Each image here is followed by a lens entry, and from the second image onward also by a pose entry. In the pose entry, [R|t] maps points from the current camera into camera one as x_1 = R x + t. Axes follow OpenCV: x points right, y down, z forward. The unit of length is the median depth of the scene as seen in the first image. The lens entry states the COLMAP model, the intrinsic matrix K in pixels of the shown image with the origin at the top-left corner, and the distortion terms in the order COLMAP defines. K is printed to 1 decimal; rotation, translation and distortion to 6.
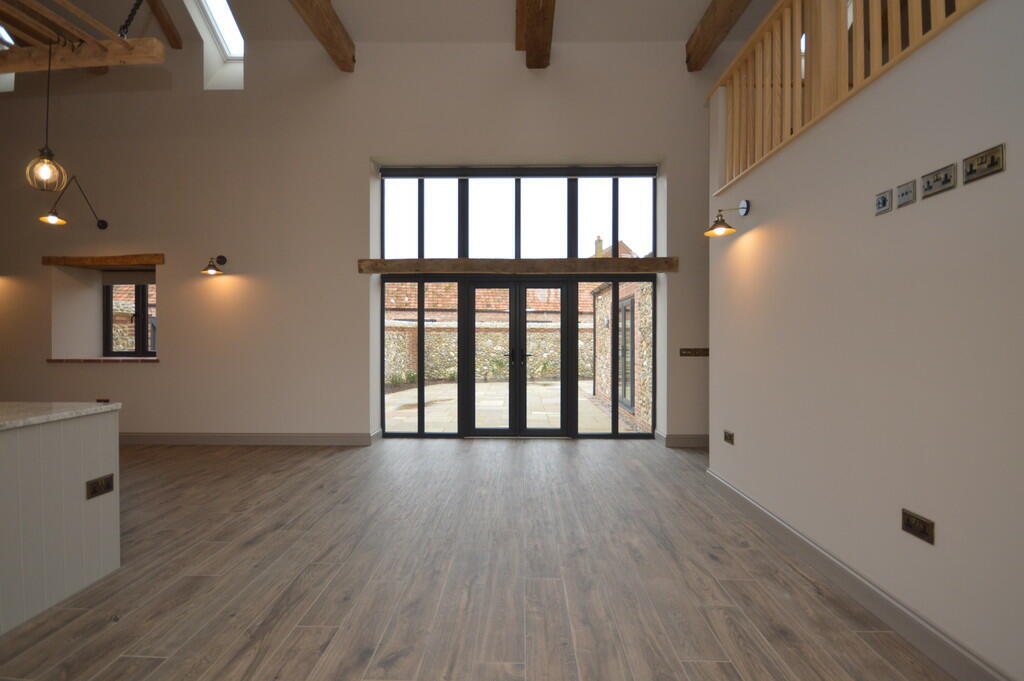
lens RADIAL K [[454.8, 0, 512.0], [0, 454.8, 340.5], [0, 0, 1]] dist [0.013519, -0.014283]
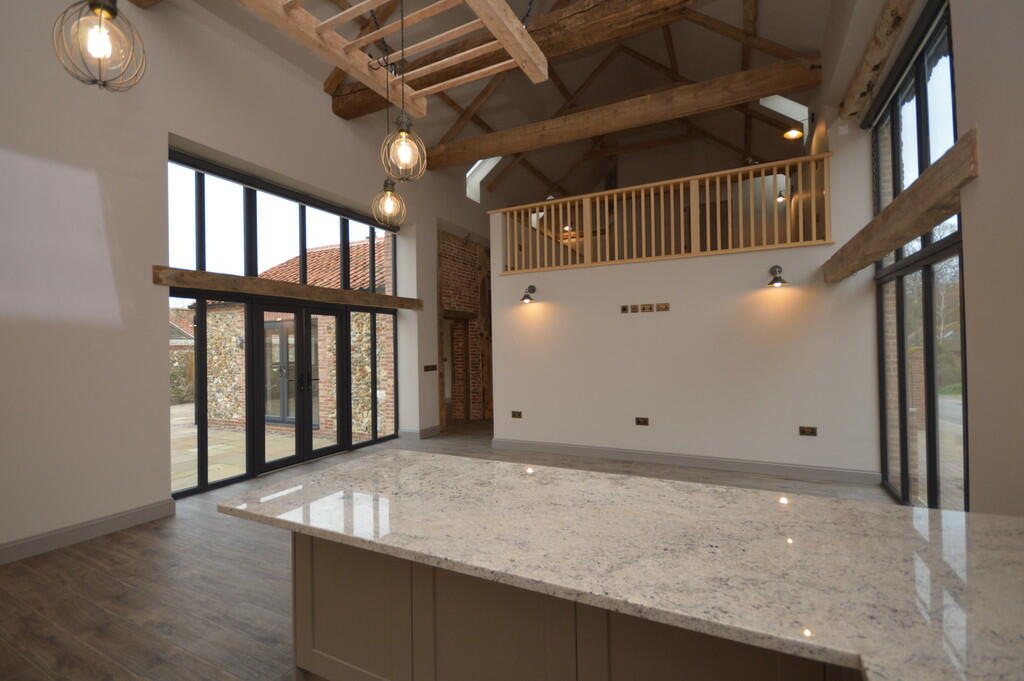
lens RADIAL K [[454.8, 0, 512.0], [0, 454.8, 340.5], [0, 0, 1]] dist [0.013519, -0.014283]
pose [[0.430142, 0.004295, 0.902751, -0.702828], [0.020951, 0.999672, -0.014739, -0.030823], [-0.902518, 0.025253, 0.429911, 0.153490]]
